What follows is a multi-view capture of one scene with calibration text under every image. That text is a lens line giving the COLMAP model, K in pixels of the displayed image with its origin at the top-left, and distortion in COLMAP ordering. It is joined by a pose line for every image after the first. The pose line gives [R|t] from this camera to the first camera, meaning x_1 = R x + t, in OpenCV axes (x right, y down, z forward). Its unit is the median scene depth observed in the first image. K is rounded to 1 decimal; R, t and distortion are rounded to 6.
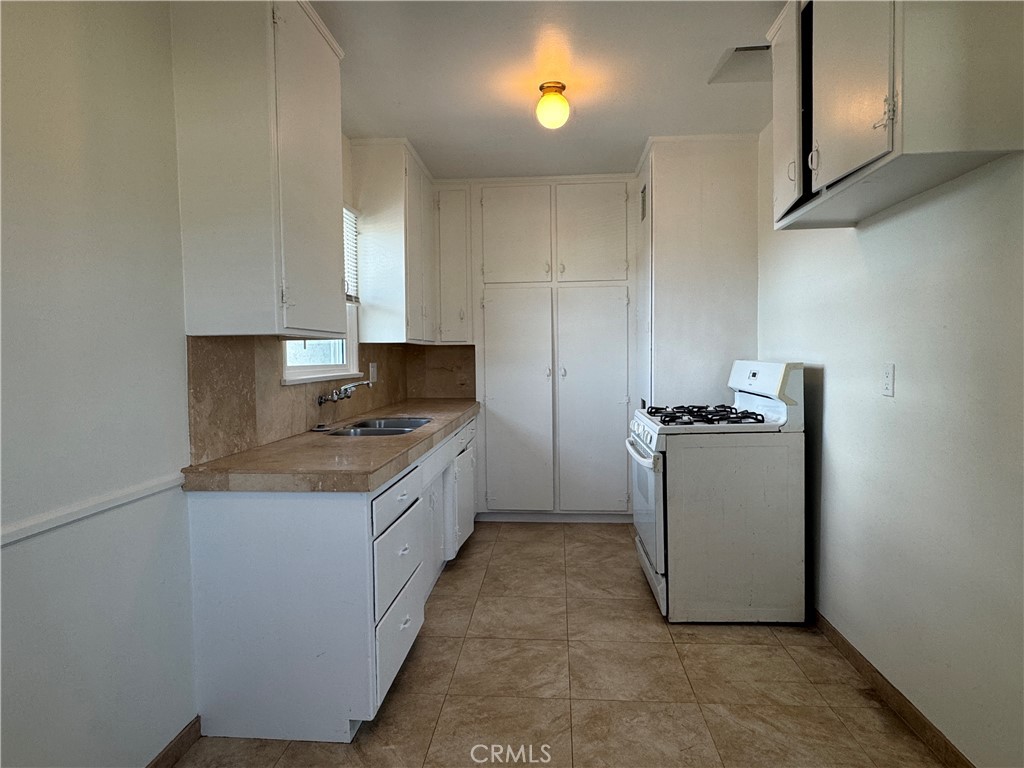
lens RADIAL K [[607.7, 0, 512.0], [0, 607.7, 384.0], [0, 0, 1]] dist [0.002334, 0.000402]
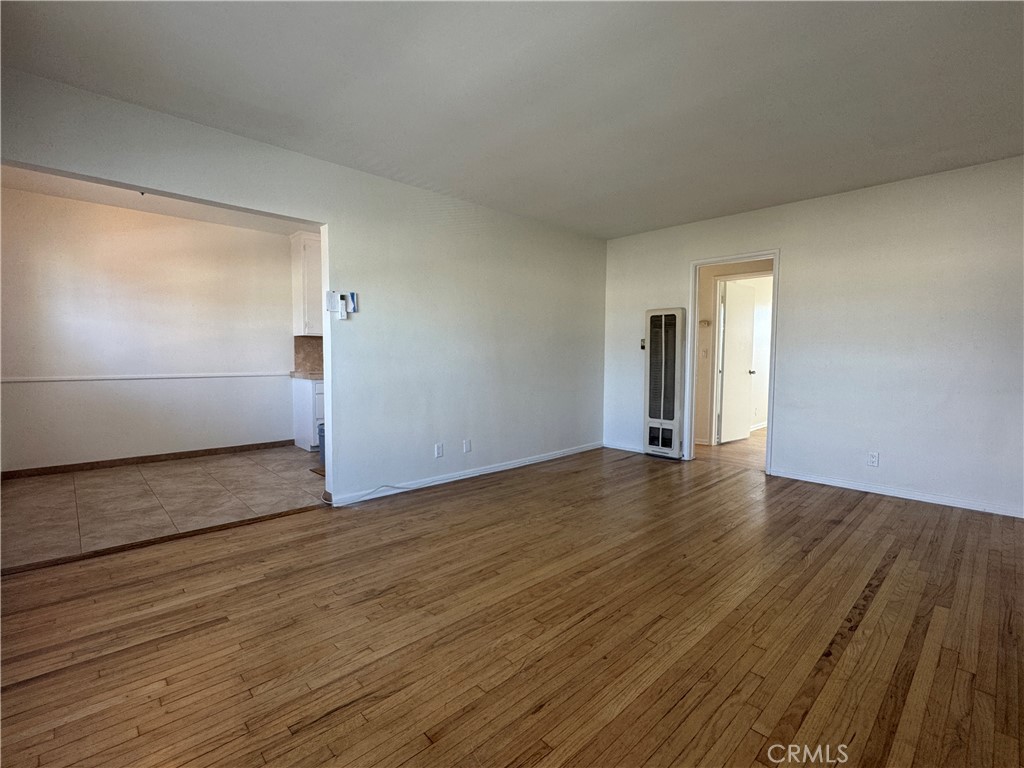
lens RADIAL K [[473.2, 0, 512.0], [0, 473.2, 384.0], [0, 0, 1]] dist [-0.003136, -0.000308]
pose [[0.740328, 0.060965, -0.669475, 1.737439], [-0.050183, 0.998113, 0.035398, 0.032216], [0.670370, 0.007390, 0.741990, -0.180630]]
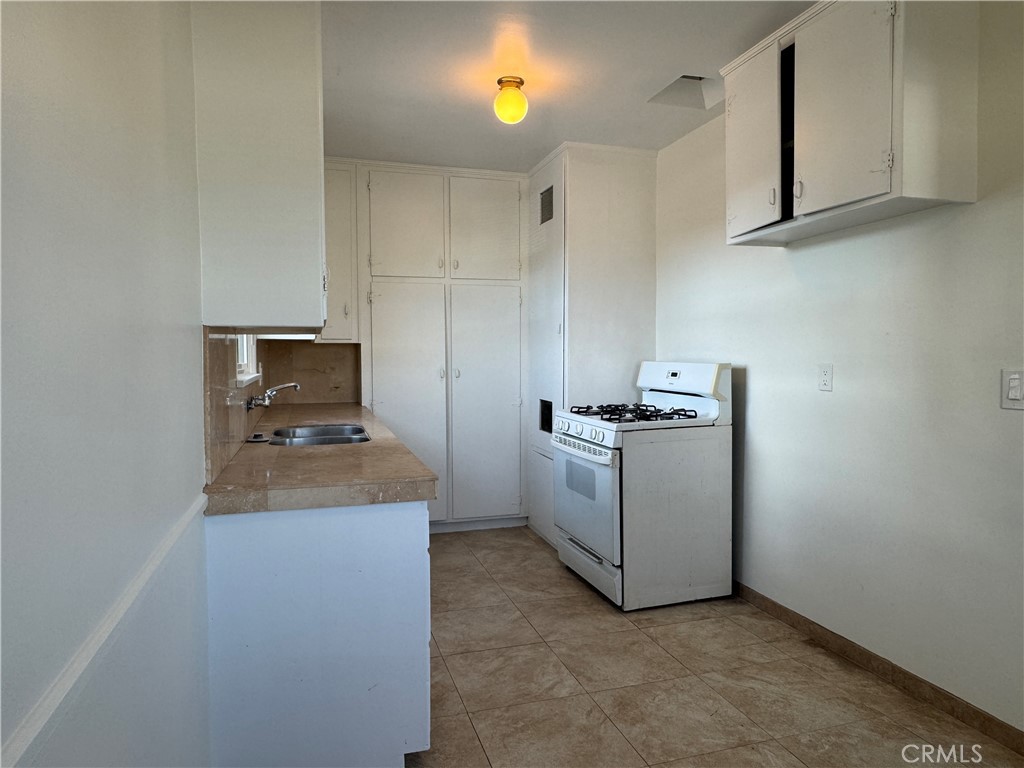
lens RADIAL K [[656.0, 0, 512.0], [0, 656.0, 384.0], [0, 0, 1]] dist [-0.001586, -0.000486]
pose [[0.930750, -0.007606, 0.365576, -0.340675], [0.010269, 0.999933, -0.005342, 0.005650], [-0.365511, 0.008726, 0.930766, 0.019262]]
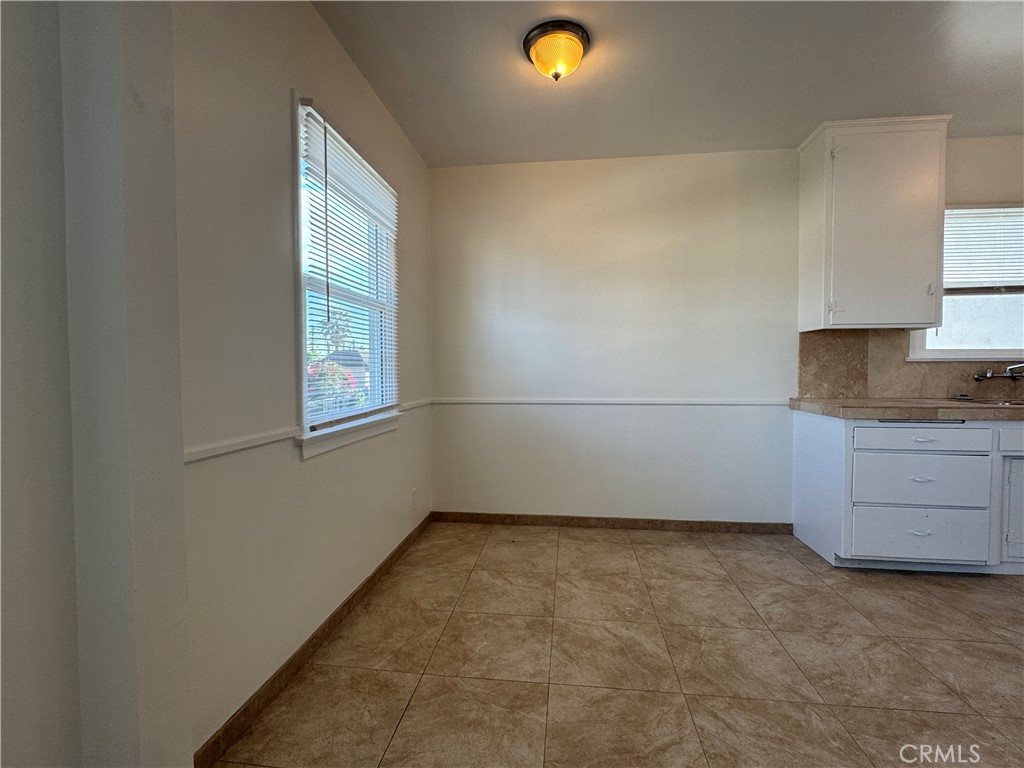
lens RADIAL K [[487.8, 0, 512.0], [0, 487.8, 384.0], [0, 0, 1]] dist [-0.003287, -0.000774]
pose [[-0.045384, 0.045928, -0.997913, 0.804142], [-0.044029, 0.997880, 0.047929, 0.039769], [0.997999, 0.046112, -0.043266, 0.097295]]
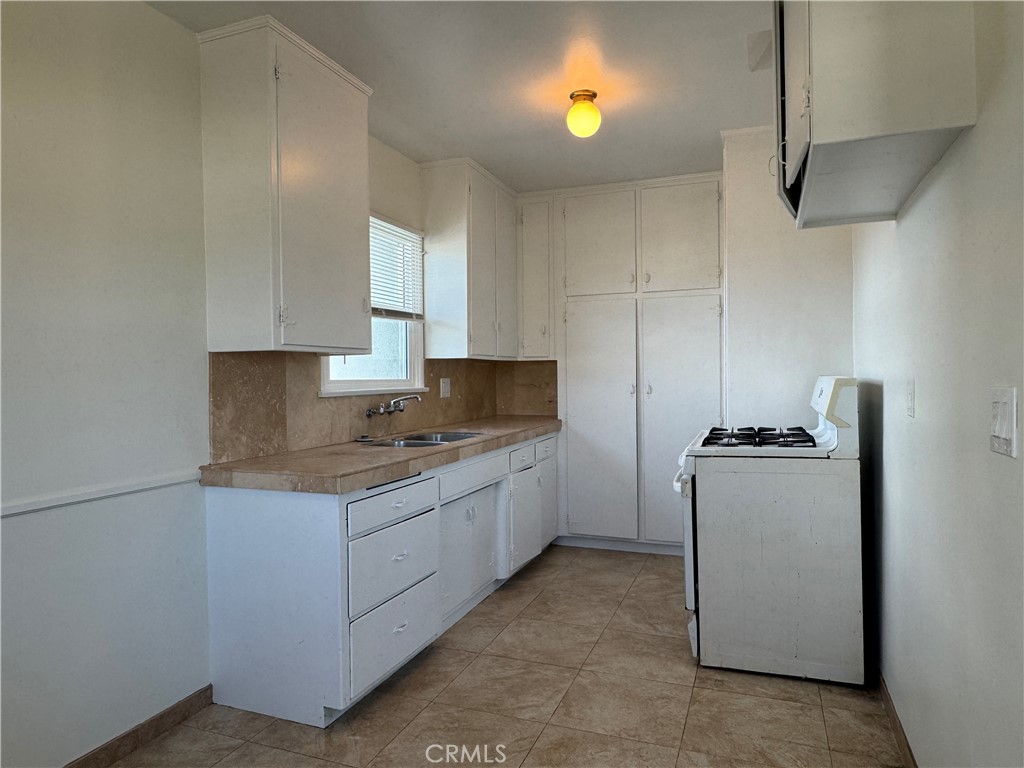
lens RADIAL K [[656.0, 0, 512.0], [0, 656.0, 384.0], [0, 0, 1]] dist [-0.001586, -0.000486]
pose [[0.958355, 0.005183, -0.285533, 0.275173], [-0.014149, 0.999469, -0.029346, 0.007472], [0.285229, 0.032164, 0.957920, -0.026235]]
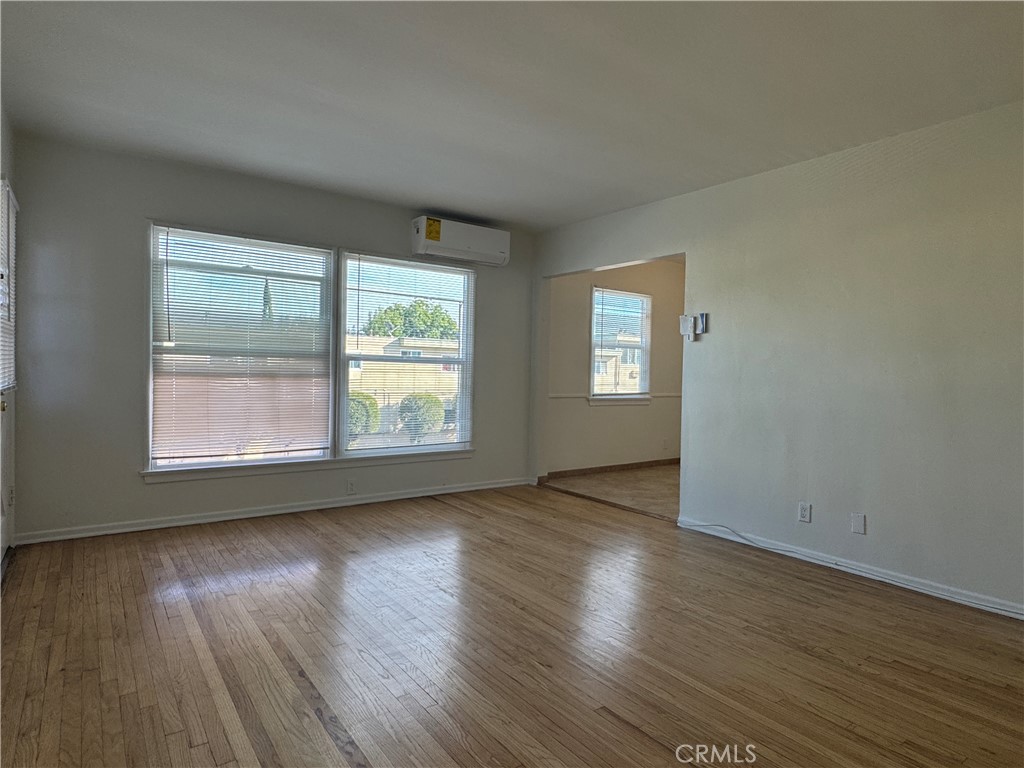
lens RADIAL K [[586.9, 0, 512.0], [0, 586.9, 384.0], [0, 0, 1]] dist [-0.004185, 0.000578]
pose [[-0.759871, 0.010599, -0.649988, 1.941310], [-0.042917, 0.996868, 0.066427, -0.044036], [0.648656, 0.078371, -0.757036, 1.376564]]
